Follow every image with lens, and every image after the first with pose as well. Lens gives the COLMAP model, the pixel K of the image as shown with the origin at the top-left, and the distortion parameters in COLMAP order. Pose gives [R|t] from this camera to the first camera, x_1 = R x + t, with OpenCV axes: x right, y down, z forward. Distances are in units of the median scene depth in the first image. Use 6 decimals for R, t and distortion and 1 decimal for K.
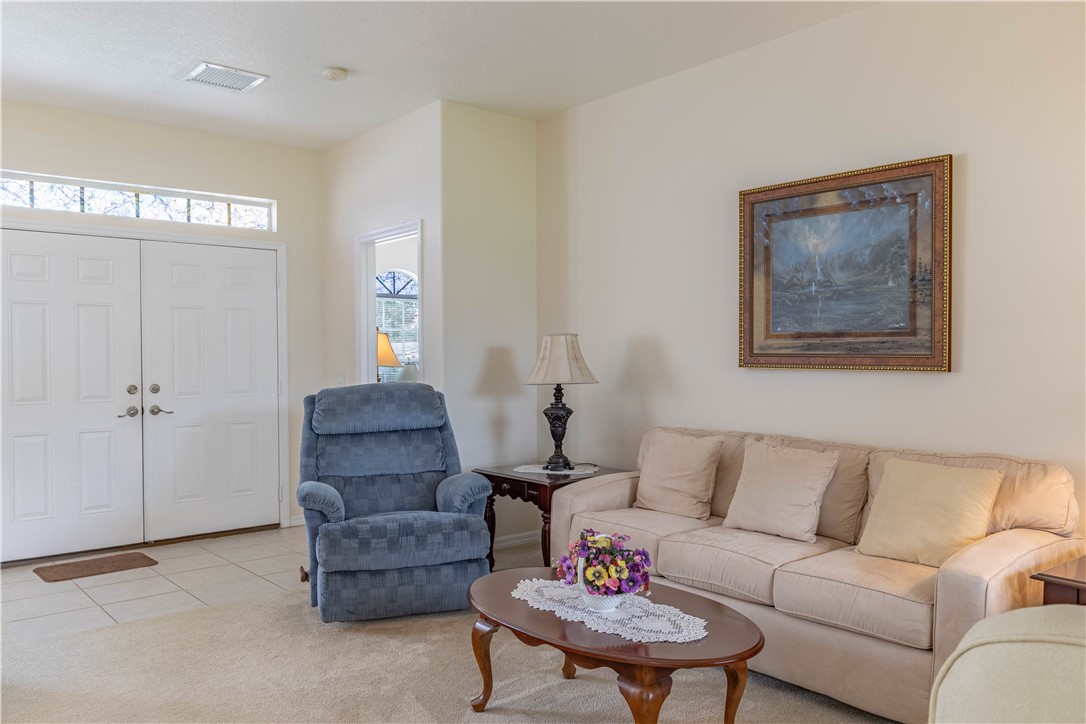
lens RADIAL K [[832.7, 0, 553.7], [0, 832.7, 367.5], [0, 0, 1]] dist [0.007184, -0.007295]
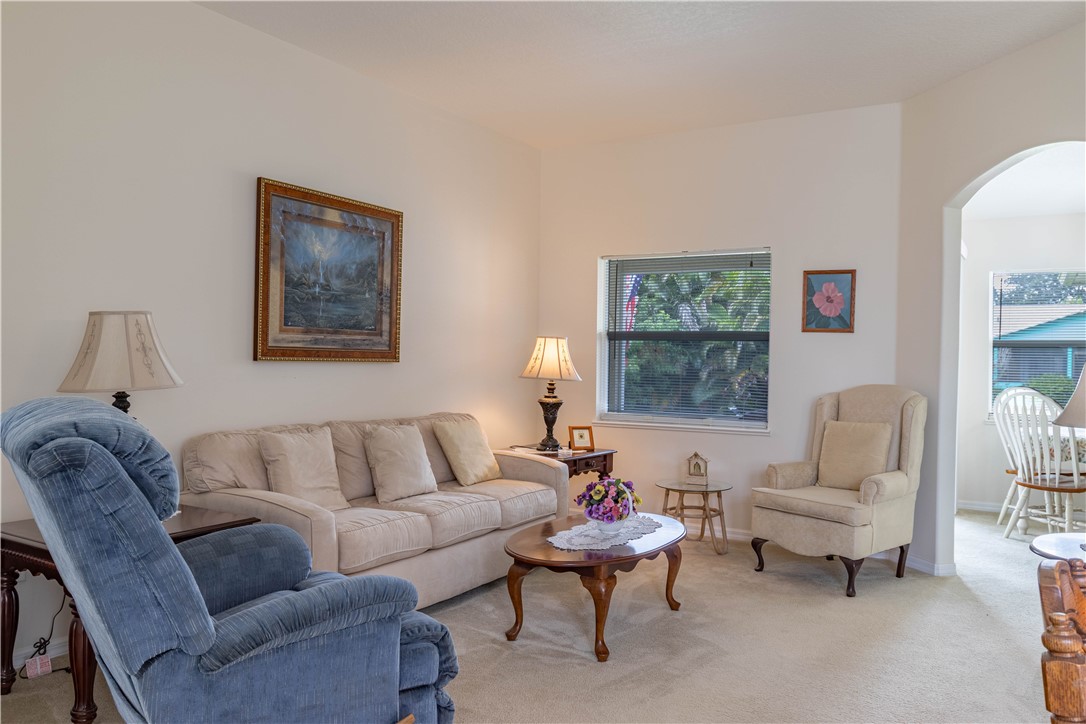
lens RADIAL K [[832.7, 0, 553.7], [0, 832.7, 367.5], [0, 0, 1]] dist [0.007184, -0.007295]
pose [[-0.327445, -0.016862, 0.944720, -0.875983], [-0.001830, 0.999850, 0.017212, -0.009994], [-0.944868, 0.003907, -0.327427, 1.090510]]
